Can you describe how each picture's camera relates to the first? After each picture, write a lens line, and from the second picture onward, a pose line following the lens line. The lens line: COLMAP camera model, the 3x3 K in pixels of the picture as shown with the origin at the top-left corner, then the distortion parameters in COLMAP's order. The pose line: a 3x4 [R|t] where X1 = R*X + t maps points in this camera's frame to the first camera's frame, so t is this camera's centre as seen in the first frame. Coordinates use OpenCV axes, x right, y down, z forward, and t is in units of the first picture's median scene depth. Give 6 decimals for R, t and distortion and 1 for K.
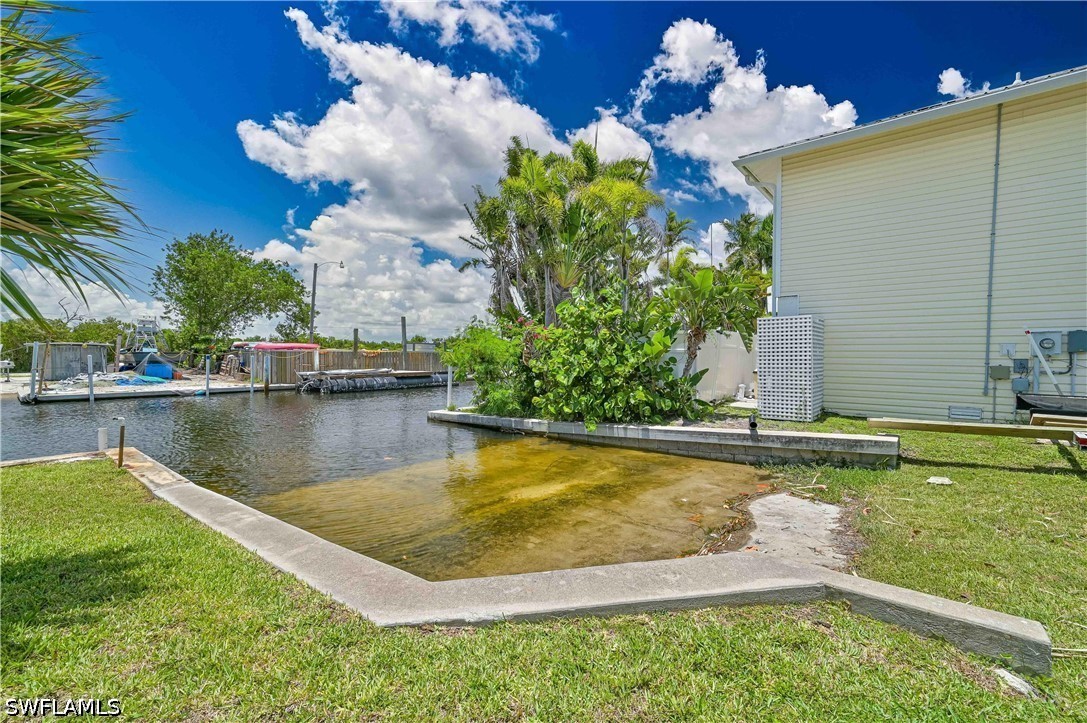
lens RADIAL K [[480.8, 0, 546.2], [0, 480.8, 358.8], [0, 0, 1]] dist [0.001258, -0.000282]
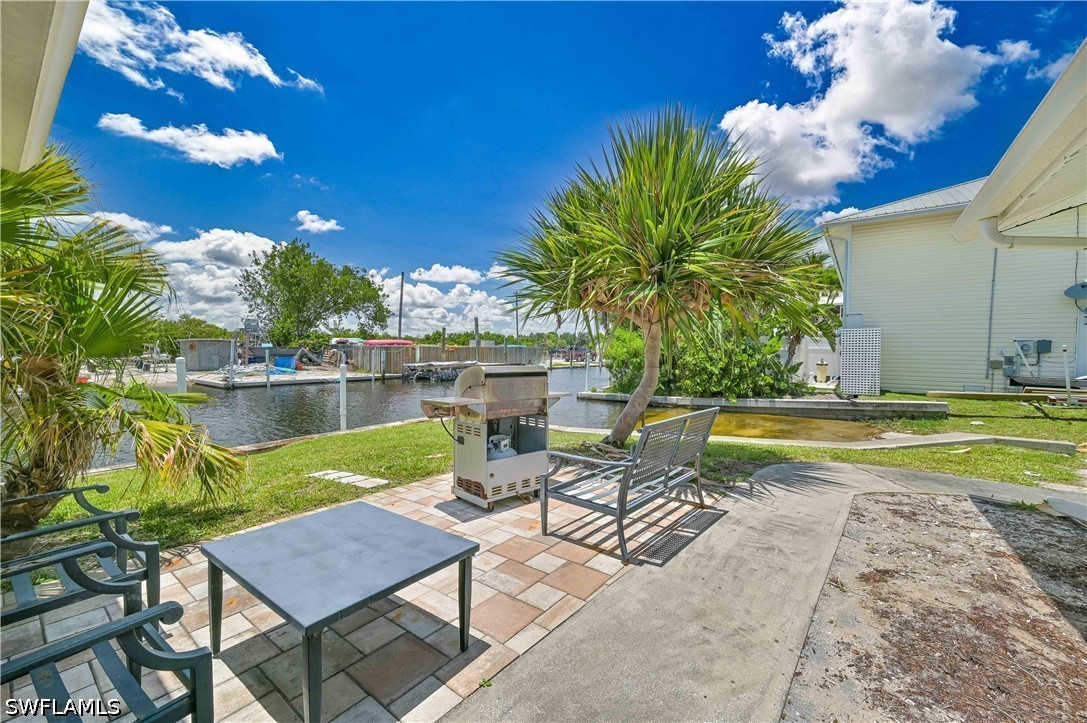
lens RADIAL K [[447.3, 0, 541.1], [0, 447.3, 364.9], [0, 0, 1]] dist [-0.003239, -0.000250]
pose [[0.998850, -0.000870, 0.047936, -0.690679], [-0.000627, 0.999512, 0.031217, -0.016827], [-0.047939, -0.031211, 0.998363, -0.456779]]
